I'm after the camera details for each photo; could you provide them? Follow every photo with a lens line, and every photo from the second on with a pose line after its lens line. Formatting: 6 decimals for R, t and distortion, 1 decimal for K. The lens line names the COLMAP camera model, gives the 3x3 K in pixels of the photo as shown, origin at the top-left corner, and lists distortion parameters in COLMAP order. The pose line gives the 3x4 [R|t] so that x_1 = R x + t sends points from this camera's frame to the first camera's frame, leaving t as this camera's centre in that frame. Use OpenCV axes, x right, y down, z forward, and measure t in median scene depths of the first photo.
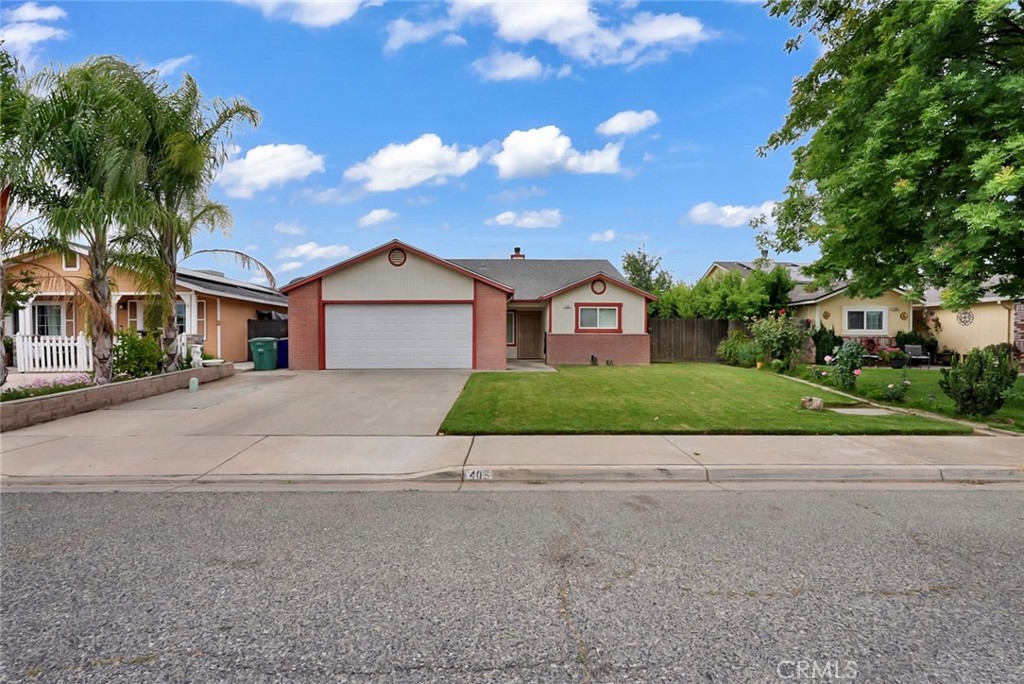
lens RADIAL K [[450.8, 0, 515.5], [0, 450.8, 342.3], [0, 0, 1]] dist [-0.000829, 0.000152]
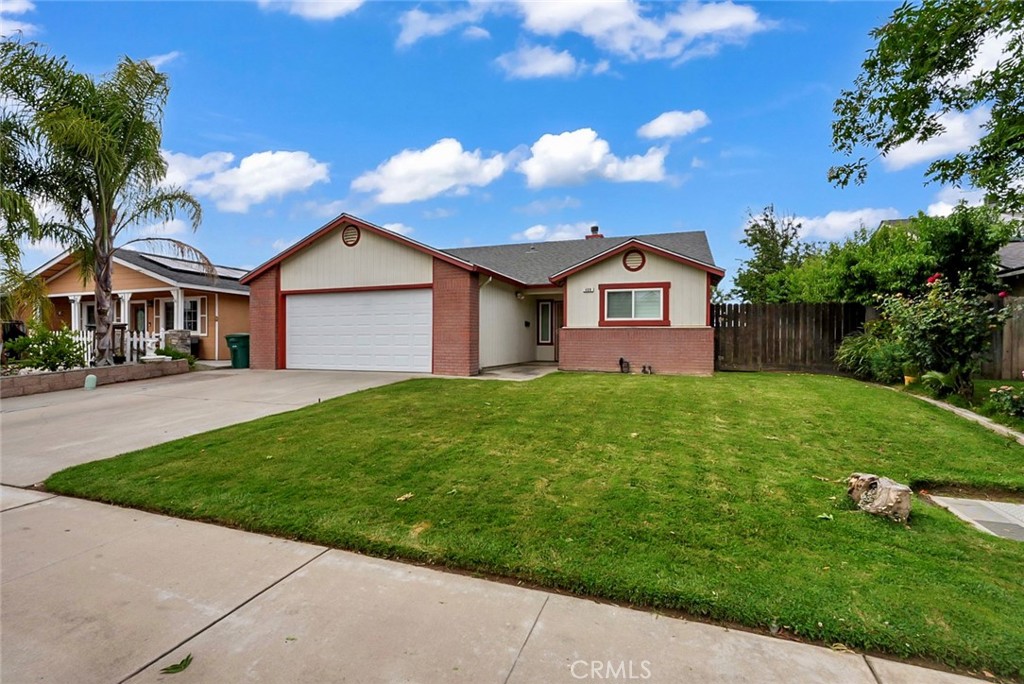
lens RADIAL K [[450.8, 0, 515.5], [0, 450.8, 342.3], [0, 0, 1]] dist [-0.000829, 0.000152]
pose [[0.931869, 0.004321, -0.362770, 0.280035], [-0.004666, 0.999989, -0.000075, 0.005178], [0.362766, 0.001763, 0.931879, 0.295580]]
